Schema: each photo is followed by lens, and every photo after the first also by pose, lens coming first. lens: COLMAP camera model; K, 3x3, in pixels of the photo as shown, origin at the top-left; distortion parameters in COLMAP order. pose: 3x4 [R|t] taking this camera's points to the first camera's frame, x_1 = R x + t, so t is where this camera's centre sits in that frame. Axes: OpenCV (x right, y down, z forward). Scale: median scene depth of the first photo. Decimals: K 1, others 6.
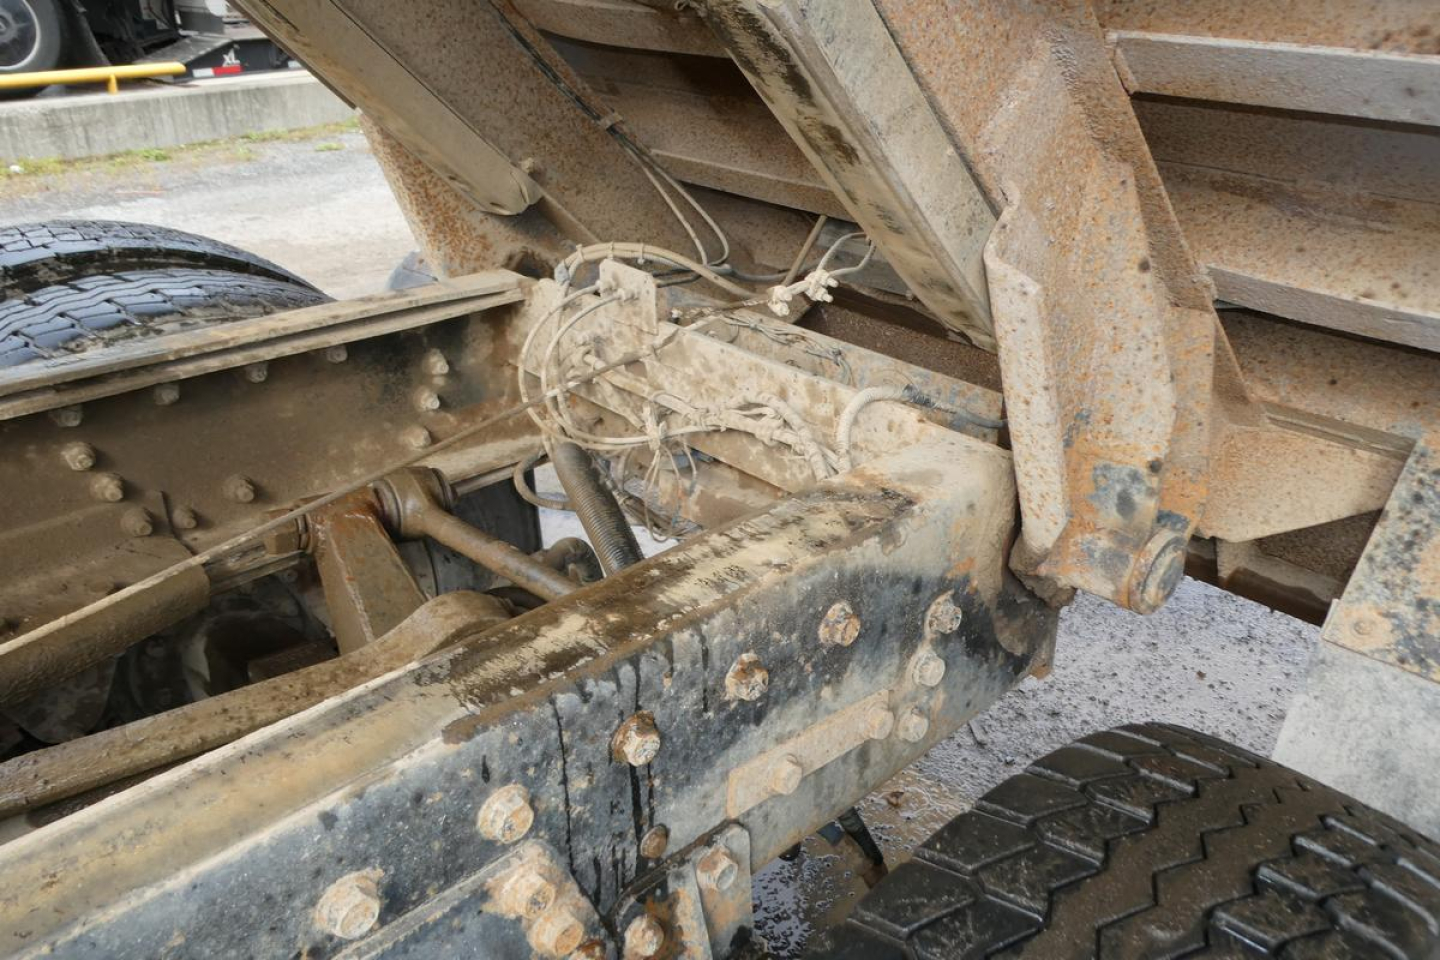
lens RADIAL K [[1133.7, 0, 720.0], [0, 1133.7, 480.0], [0, 0, 1]] dist [0.035563, -0.000653]
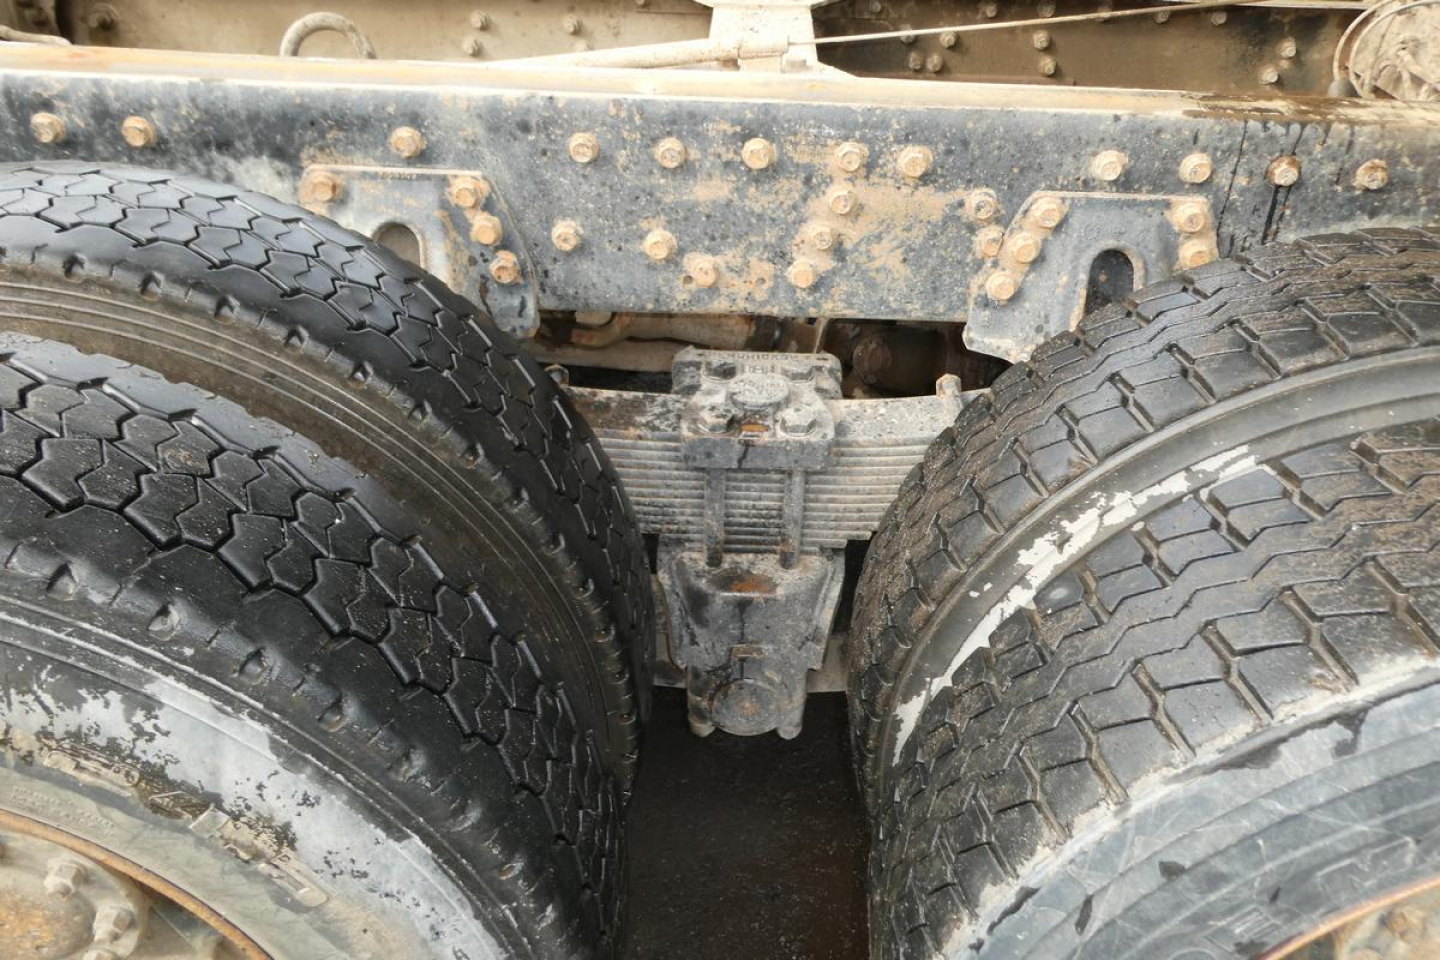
lens RADIAL K [[1124.7, 0, 720.0], [0, 1124.7, 480.0], [0, 0, 1]] dist [0.049572, -0.088740]
pose [[0.707489, 0.405610, -0.578740, 0.305444], [-0.328697, 0.913795, 0.238614, 0.317701], [0.625634, 0.021413, 0.779823, -0.530955]]
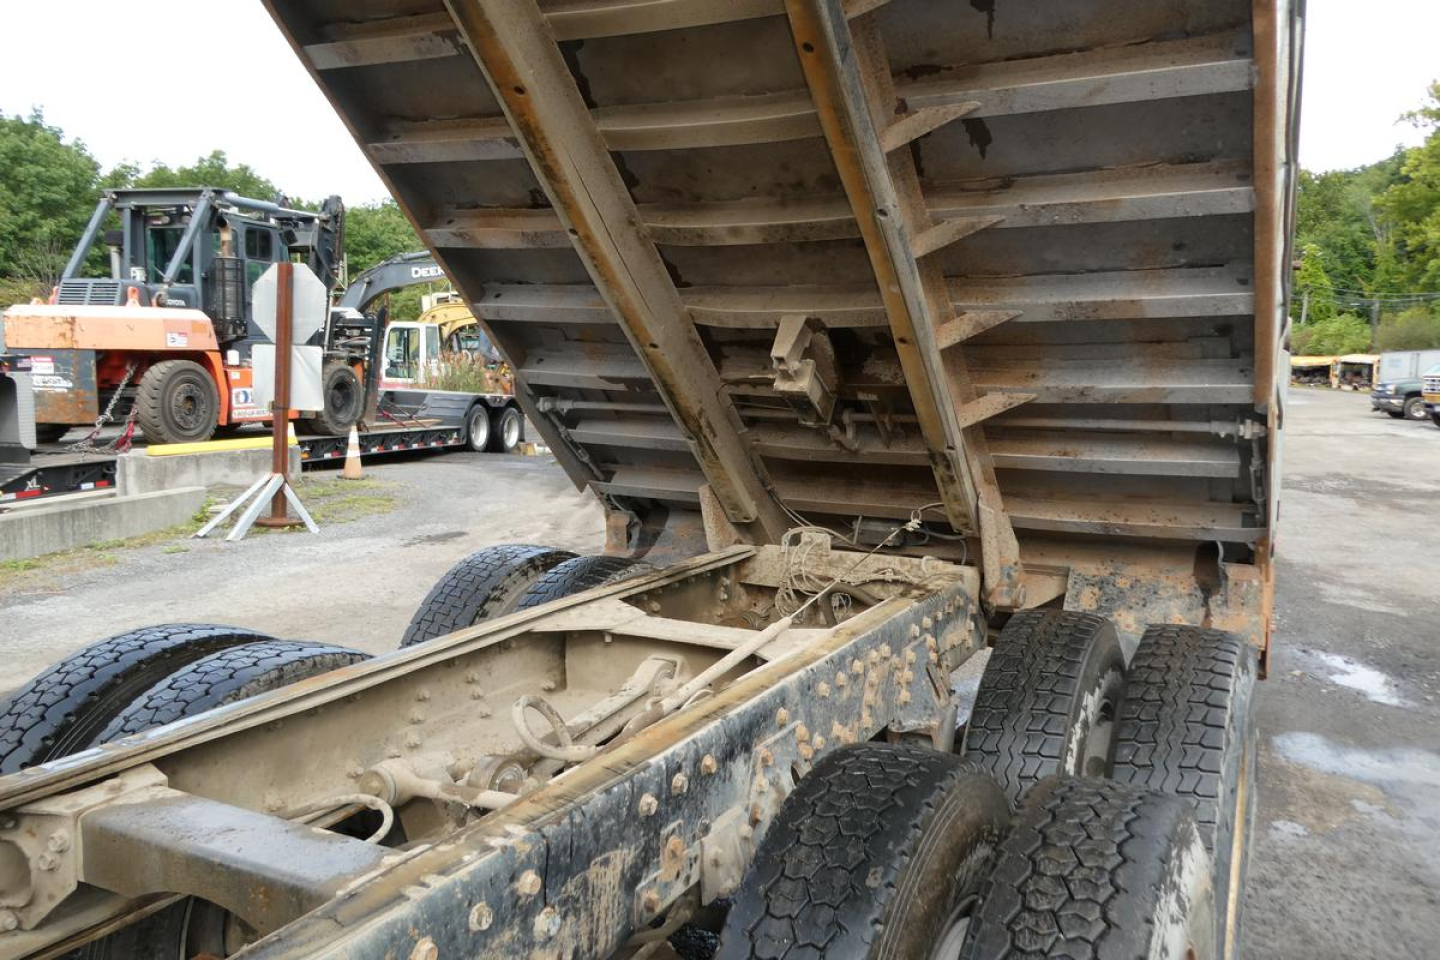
lens RADIAL K [[1096.8, 0, 720.0], [0, 1096.8, 480.0], [0, 0, 1]] dist [0.037821, 0.002347]
pose [[0.951571, -0.034639, 0.305471, -1.245306], [0.134456, 0.940453, -0.312200, 0.556053], [-0.276467, 0.338153, 0.899566, -1.571326]]
